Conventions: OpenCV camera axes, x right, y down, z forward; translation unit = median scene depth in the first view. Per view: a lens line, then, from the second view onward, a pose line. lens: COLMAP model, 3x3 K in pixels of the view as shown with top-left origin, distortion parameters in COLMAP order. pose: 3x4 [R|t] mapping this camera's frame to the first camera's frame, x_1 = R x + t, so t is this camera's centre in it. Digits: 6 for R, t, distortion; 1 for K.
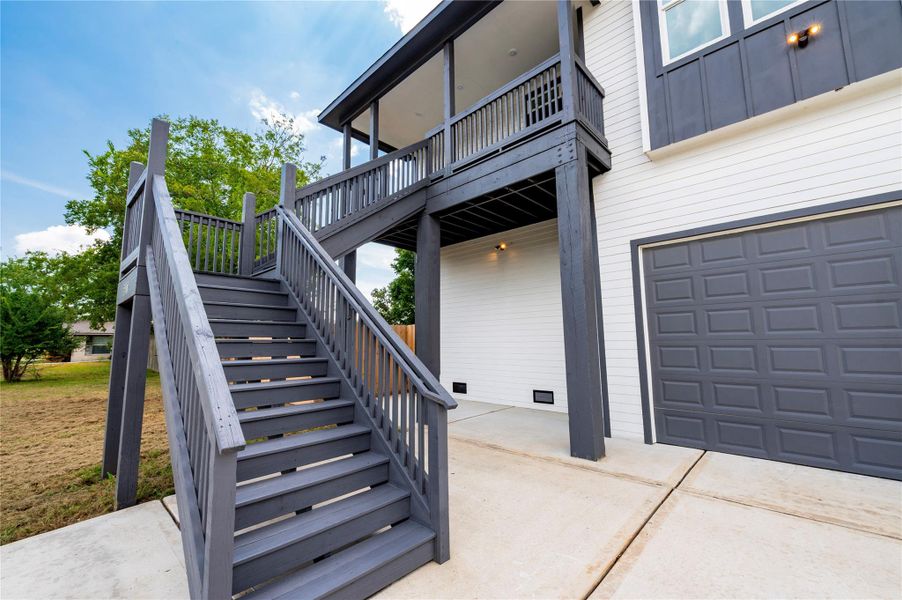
lens RADIAL K [[373.3, 0, 446.9], [0, 373.3, 301.7], [0, 0, 1]] dist [-0.006970, -0.000766]
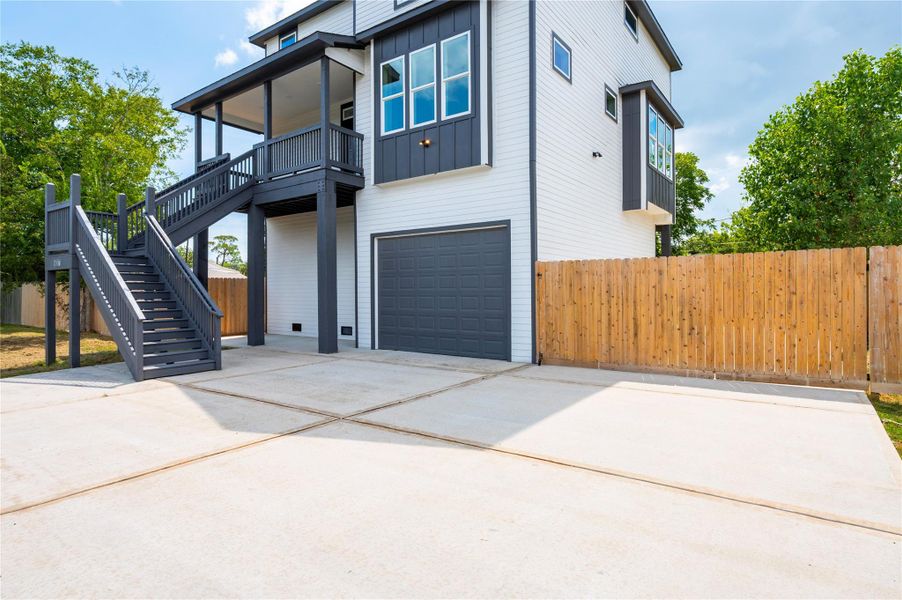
lens RADIAL K [[488.2, 0, 453.5], [0, 488.2, 291.6], [0, 0, 1]] dist [0.004338, 0.000733]
pose [[0.987362, 0.006614, 0.158342, 0.514015], [-0.023300, 0.994330, 0.103757, -0.141626], [-0.156758, -0.106135, 0.981918, -1.264739]]
